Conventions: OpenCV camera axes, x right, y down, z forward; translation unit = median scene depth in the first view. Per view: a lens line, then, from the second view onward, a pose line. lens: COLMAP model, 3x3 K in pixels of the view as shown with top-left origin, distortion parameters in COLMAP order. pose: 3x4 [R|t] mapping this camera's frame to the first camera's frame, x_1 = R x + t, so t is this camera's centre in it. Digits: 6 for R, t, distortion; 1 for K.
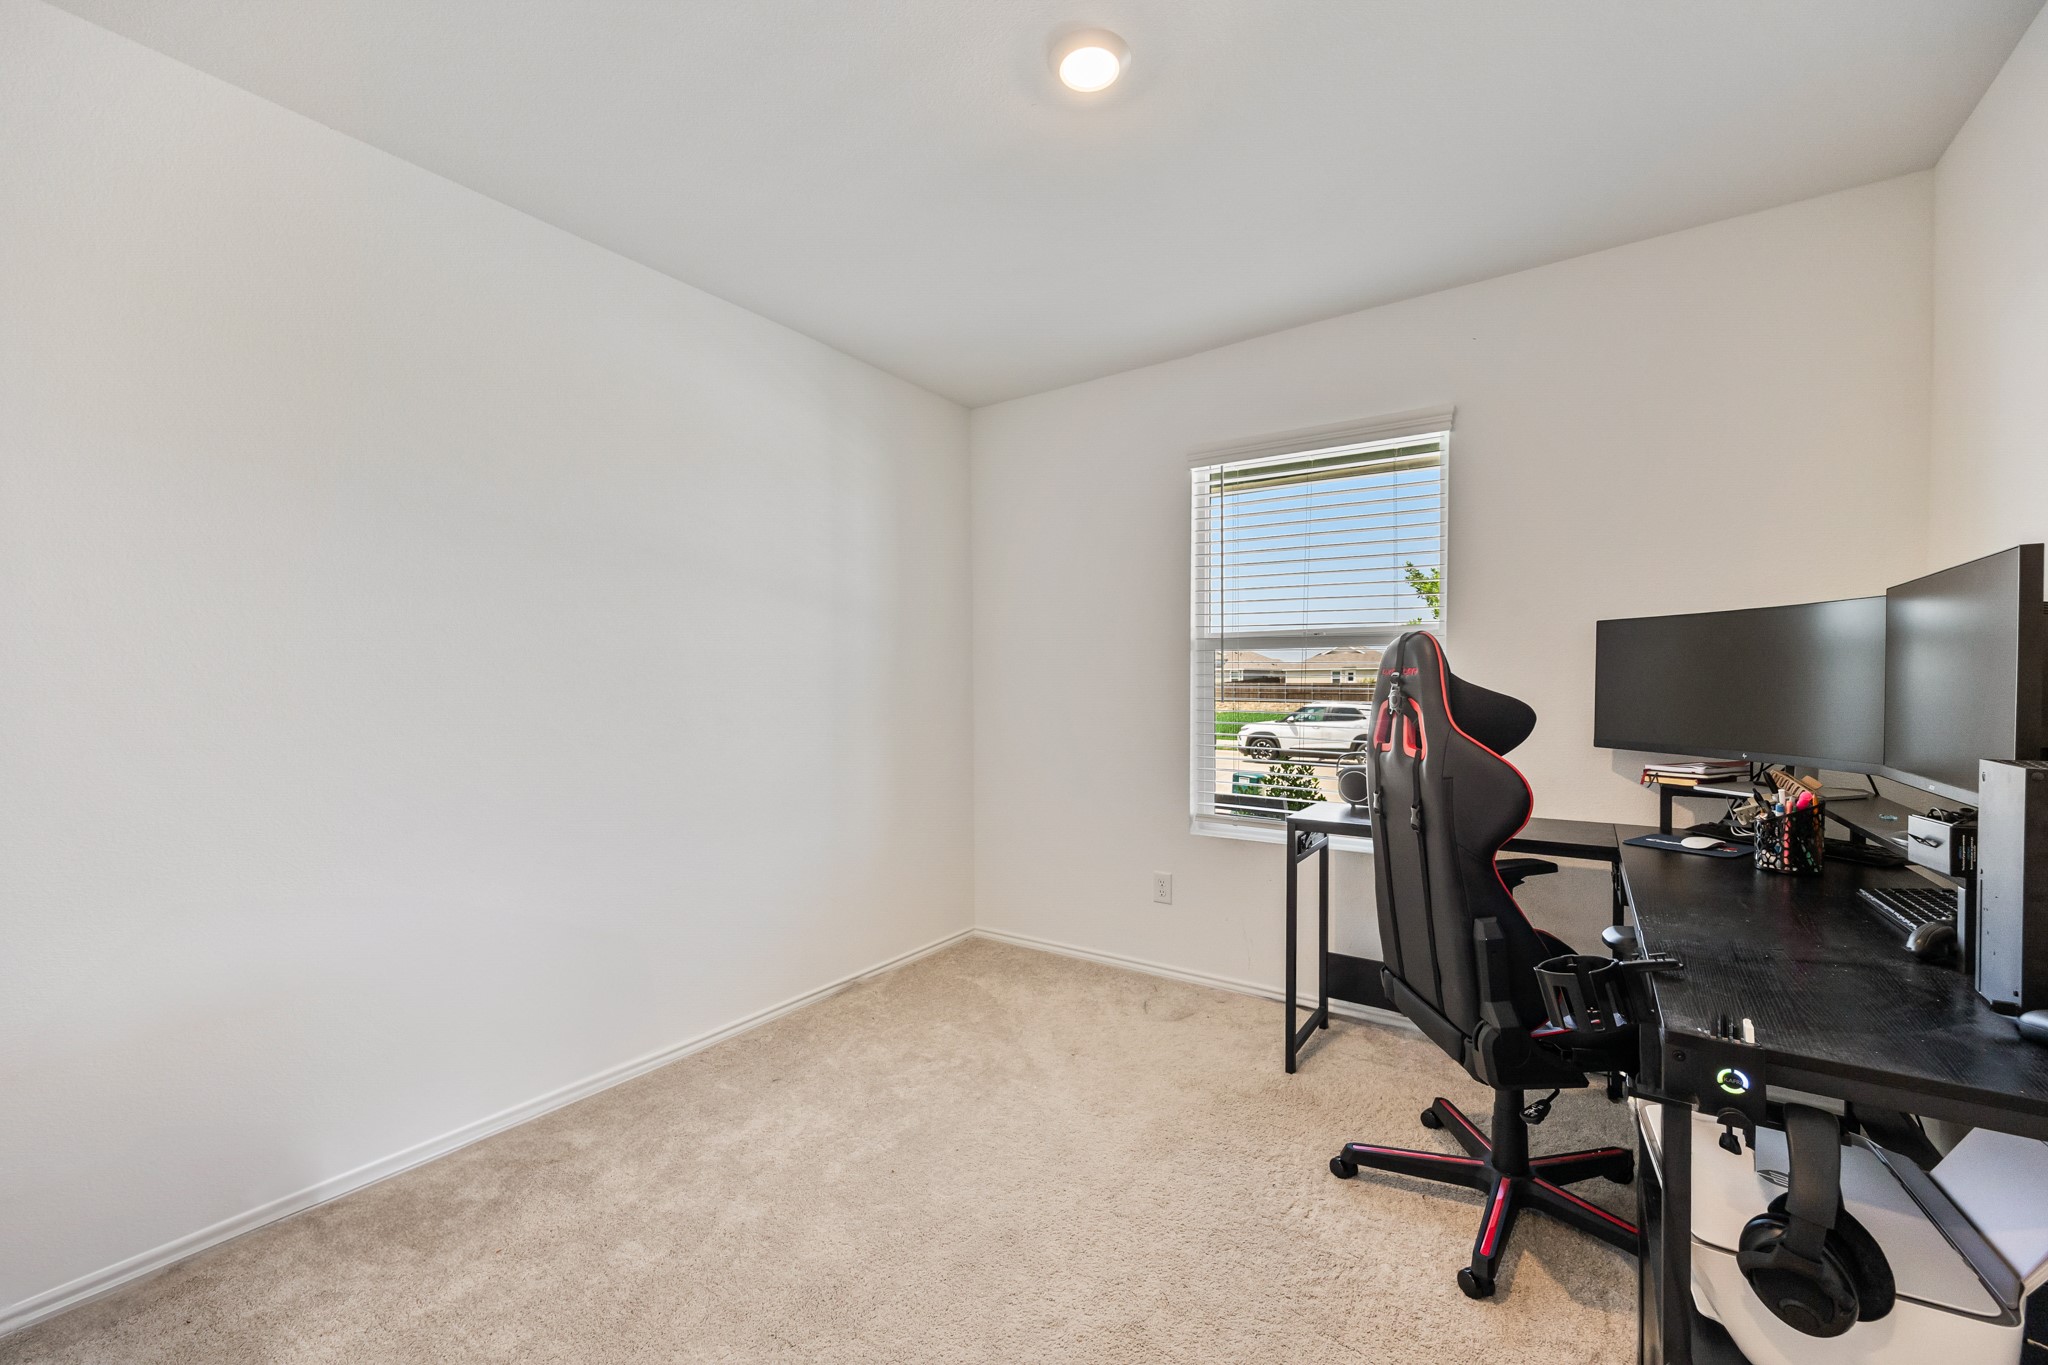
lens RADIAL K [[782.9, 0, 1018.8], [0, 782.9, 678.0], [0, 0, 1]] dist [0.000304, 0.000166]
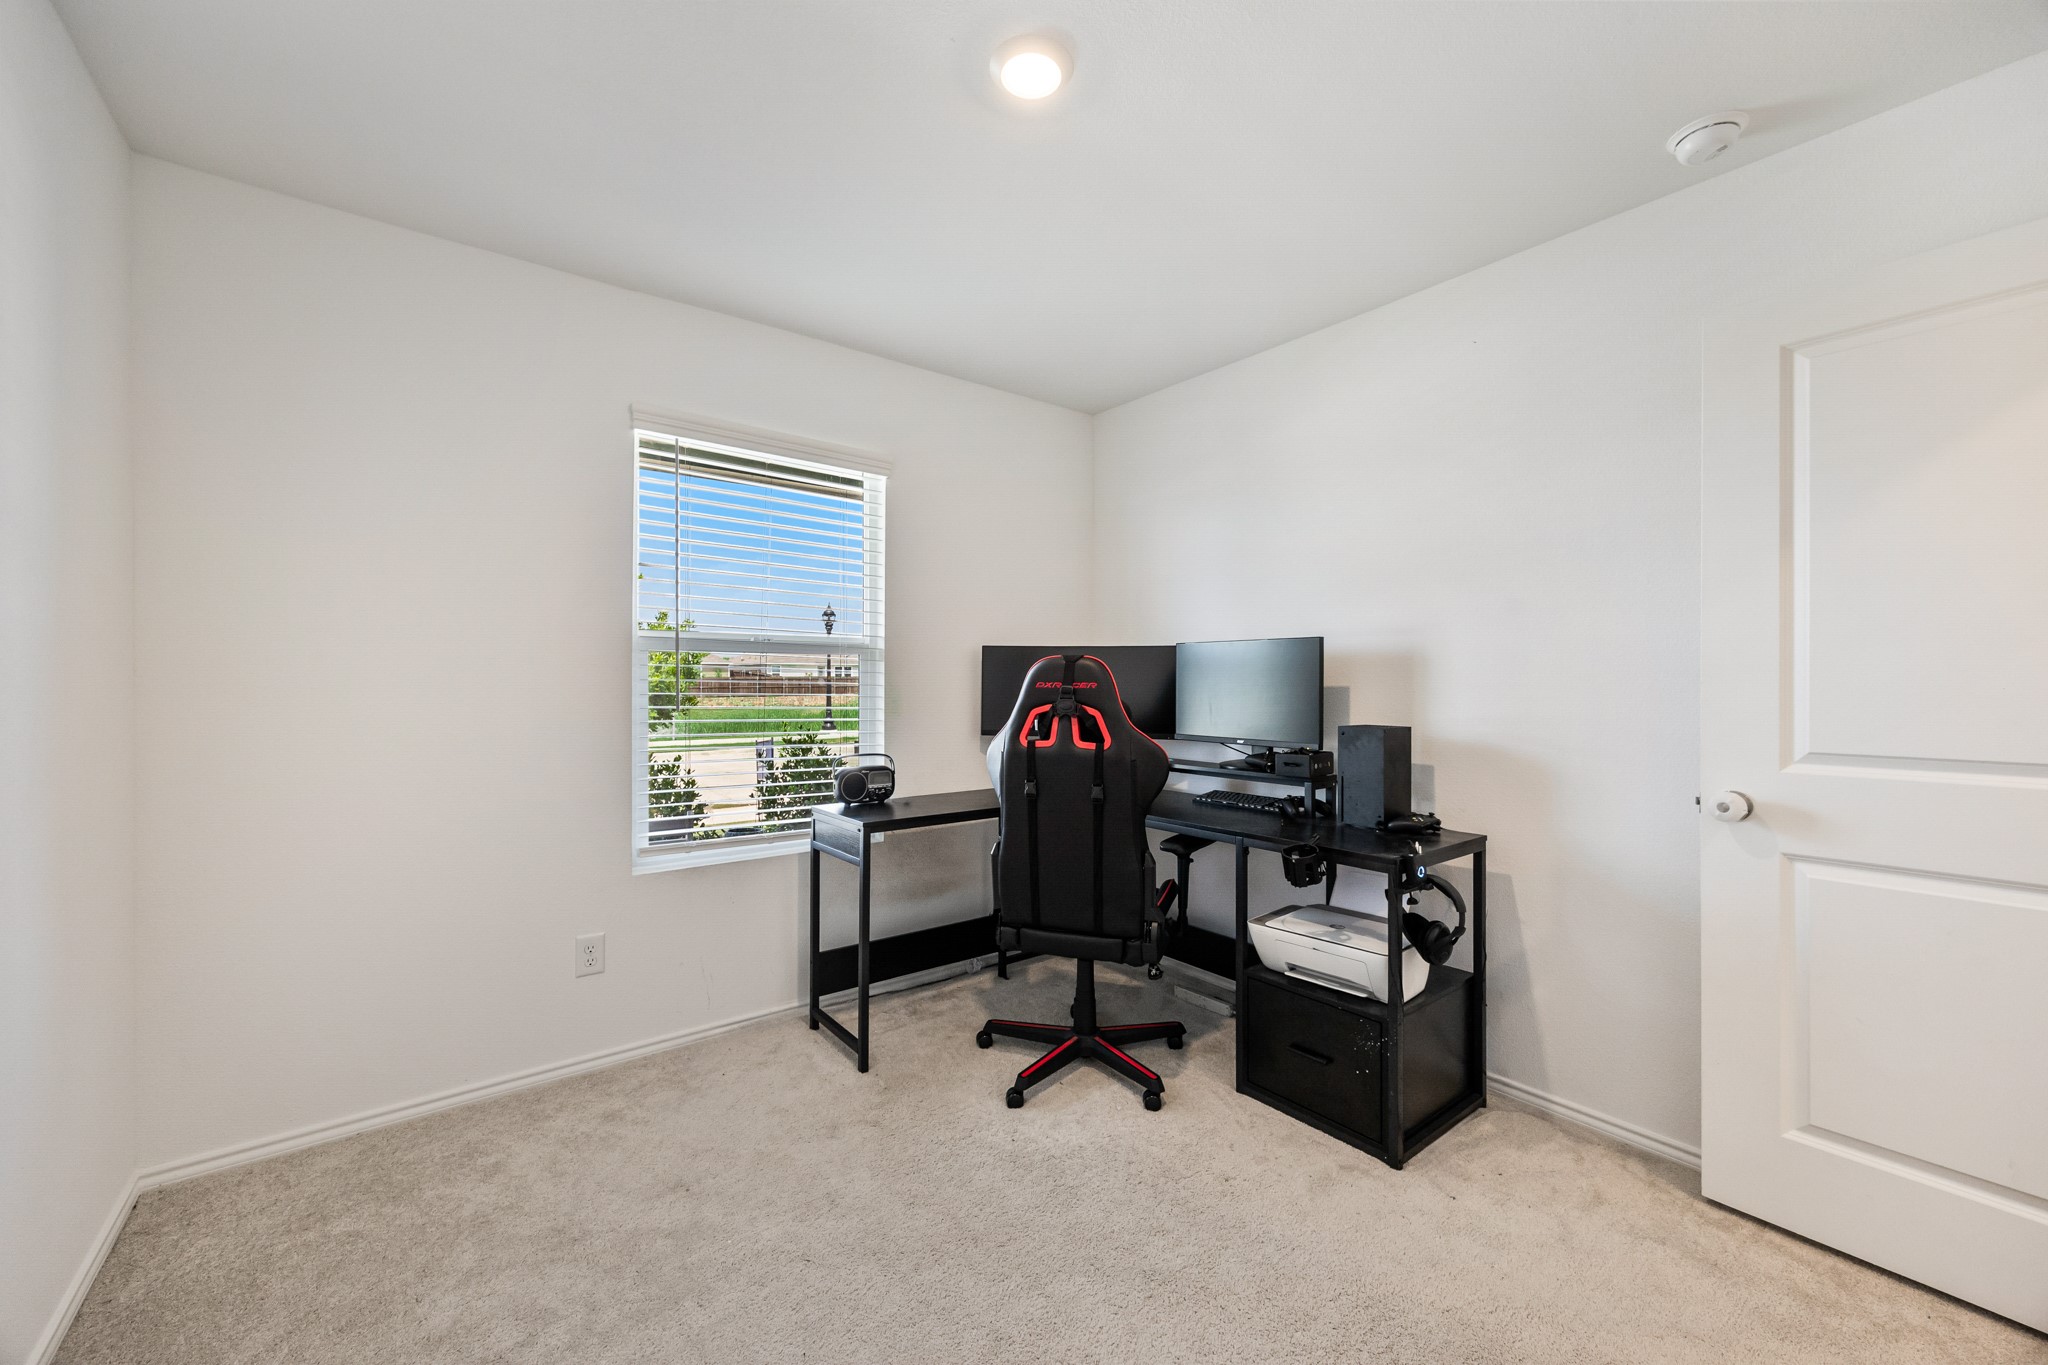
lens RADIAL K [[782.9, 0, 1018.8], [0, 782.9, 678.0], [0, 0, 1]] dist [0.000304, 0.000166]
pose [[0.320142, 0.014074, 0.947265, -0.451744], [-0.009805, 0.999885, -0.011542, -0.000026], [-0.947319, -0.005593, 0.320243, 0.386906]]
